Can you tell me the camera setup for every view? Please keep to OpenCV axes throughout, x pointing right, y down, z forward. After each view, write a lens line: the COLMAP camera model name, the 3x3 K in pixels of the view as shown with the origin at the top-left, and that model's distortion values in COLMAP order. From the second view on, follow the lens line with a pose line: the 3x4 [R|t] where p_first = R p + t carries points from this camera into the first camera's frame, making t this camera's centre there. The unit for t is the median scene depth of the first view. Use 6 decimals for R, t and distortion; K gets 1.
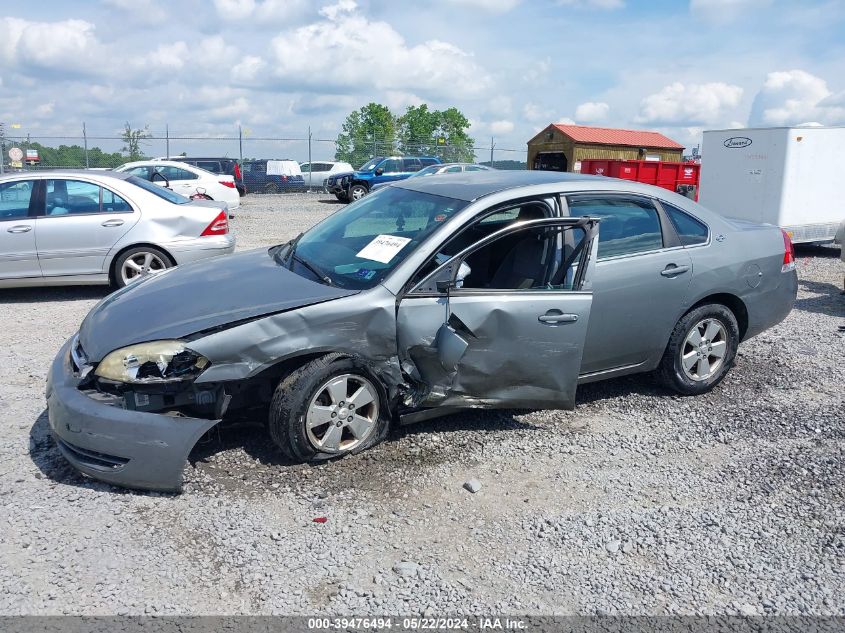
lens RADIAL K [[672.5, 0, 410.1], [0, 672.5, 316.4], [0, 0, 1]] dist [0.062668, -0.090182]
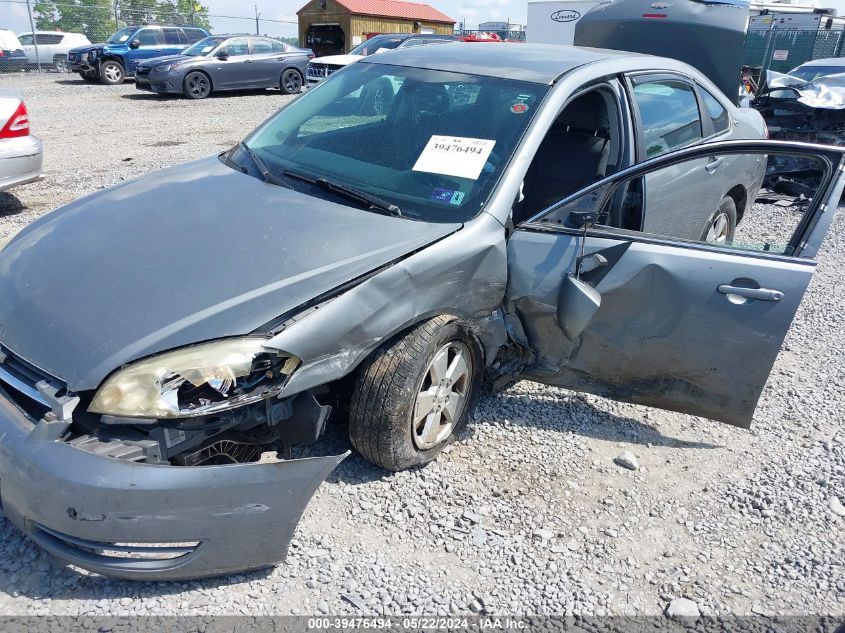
lens RADIAL K [[672.5, 0, 410.1], [0, 672.5, 316.4], [0, 0, 1]] dist [0.062668, -0.090182]
pose [[0.930238, -0.132796, 0.342085, -0.278186], [0.073716, 0.980845, 0.180303, -0.054572], [-0.359476, -0.142507, 0.922209, 0.267205]]
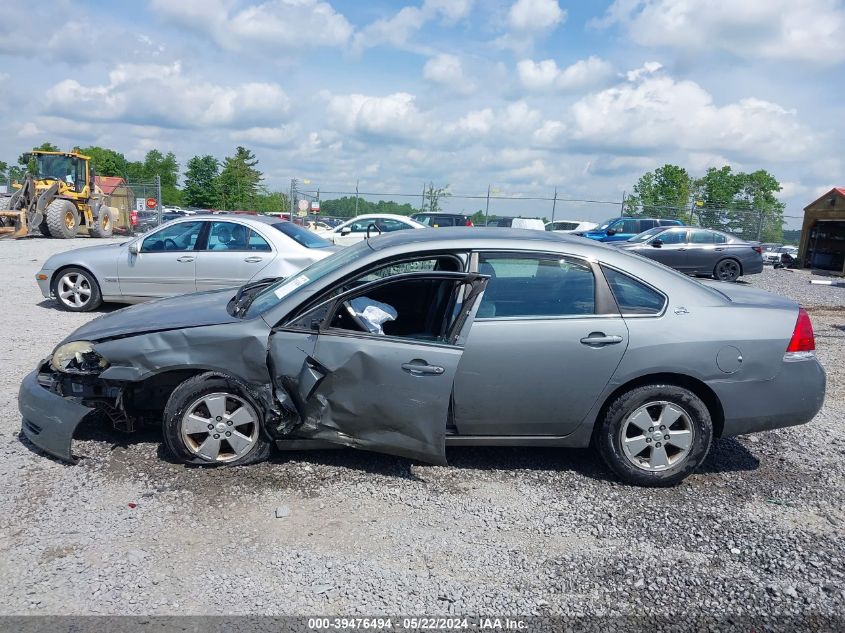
lens RADIAL K [[672.5, 0, 410.1], [0, 672.5, 316.4], [0, 0, 1]] dist [0.062668, -0.090182]
pose [[0.910627, 0.097507, -0.401560, 0.468900], [-0.130947, 0.989771, -0.056615, -0.012384], [0.391932, 0.104138, 0.914081, 0.055825]]
